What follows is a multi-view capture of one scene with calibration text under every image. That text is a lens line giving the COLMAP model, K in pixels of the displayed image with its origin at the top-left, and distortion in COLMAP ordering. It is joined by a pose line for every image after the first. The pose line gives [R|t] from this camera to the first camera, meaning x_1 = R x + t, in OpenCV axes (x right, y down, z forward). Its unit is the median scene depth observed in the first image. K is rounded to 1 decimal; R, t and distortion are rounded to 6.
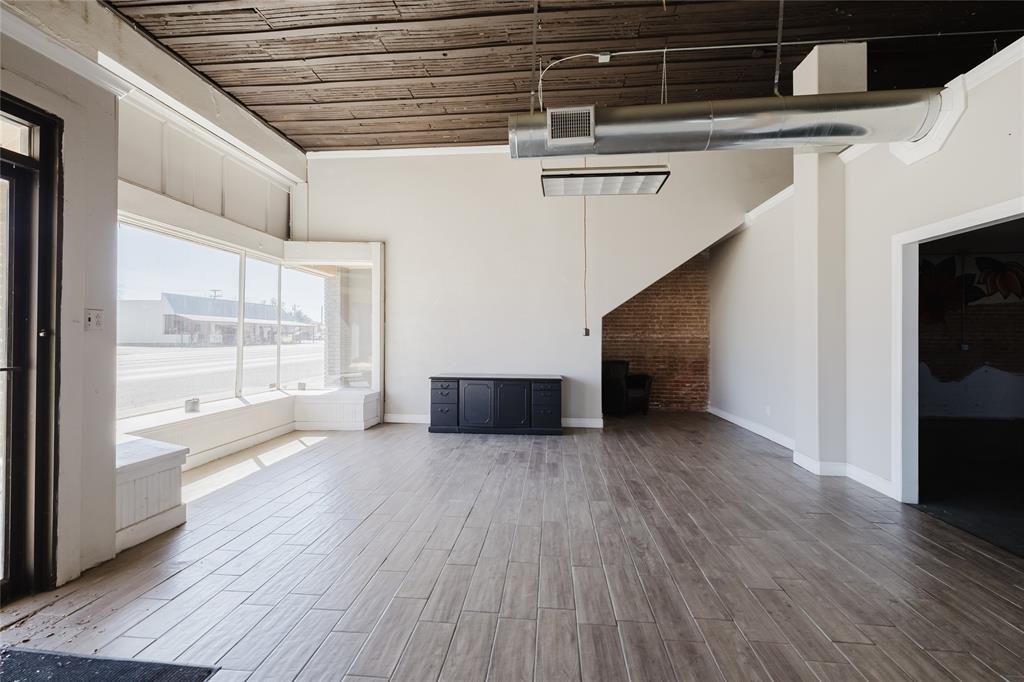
lens RADIAL K [[431.9, 0, 512.0], [0, 431.9, 341.0], [0, 0, 1]] dist [0.000432, -0.000220]
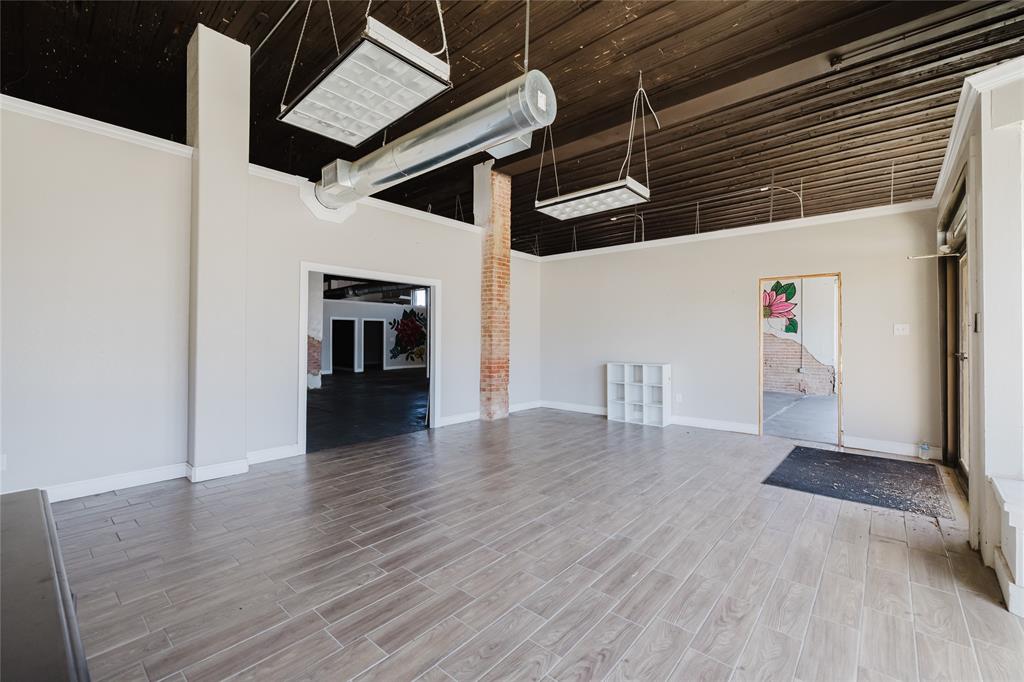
lens RADIAL K [[431.9, 0, 512.0], [0, 431.9, 341.0], [0, 0, 1]] dist [0.000432, -0.000220]
pose [[-0.814381, -0.007272, 0.580286, -0.490493], [-0.003785, 0.999967, 0.007220, -0.004064], [-0.580319, 0.003683, -0.814381, 1.918240]]
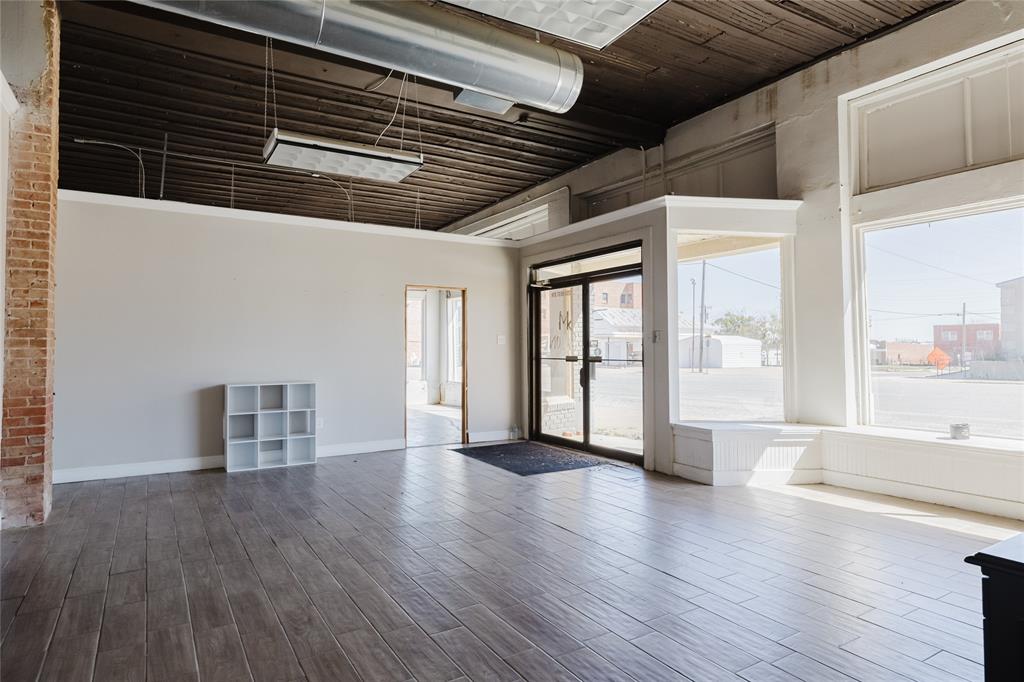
lens RADIAL K [[593.9, 0, 512.0], [0, 593.9, 341.0], [0, 0, 1]] dist [0.000881, -0.000020]
pose [[-0.798017, -0.007073, -0.602594, 0.789685], [0.001377, 0.999907, -0.013560, 0.001453], [0.602634, -0.011651, -0.797933, 1.989869]]
